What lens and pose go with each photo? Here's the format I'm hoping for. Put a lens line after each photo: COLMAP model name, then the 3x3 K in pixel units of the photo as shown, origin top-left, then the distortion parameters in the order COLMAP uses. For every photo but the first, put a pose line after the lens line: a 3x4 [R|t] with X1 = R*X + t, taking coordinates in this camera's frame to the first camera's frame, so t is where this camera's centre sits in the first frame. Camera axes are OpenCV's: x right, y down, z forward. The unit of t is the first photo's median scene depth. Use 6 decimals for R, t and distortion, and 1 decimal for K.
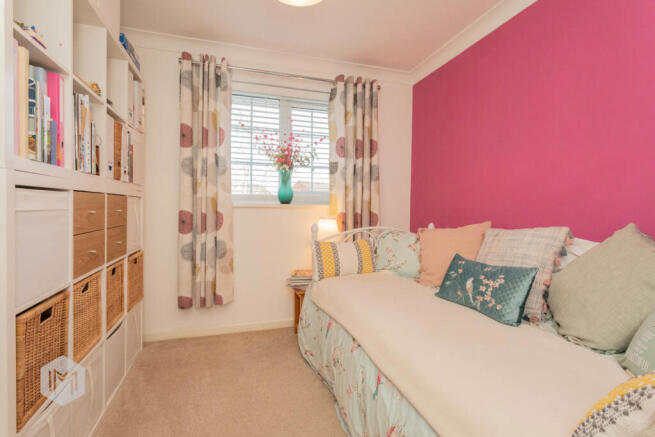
lens RADIAL K [[320.7, 0, 328.3], [0, 320.7, 213.4], [0, 0, 1]] dist [-0.001192, 0.000227]
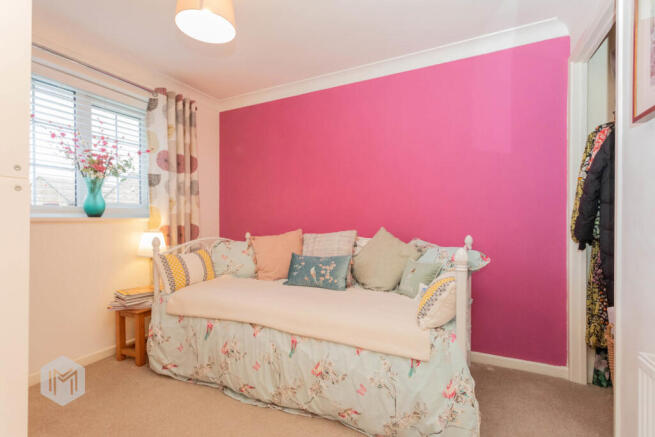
lens RADIAL K [[309.6, 0, 327.5], [0, 309.6, 218.5], [0, 0, 1]] dist [0.001369, 0.000525]
pose [[0.687577, -0.007659, 0.726071, -0.320223], [0.020330, 0.999755, -0.008706, -0.006156], [-0.725827, 0.020747, 0.687565, -0.028194]]
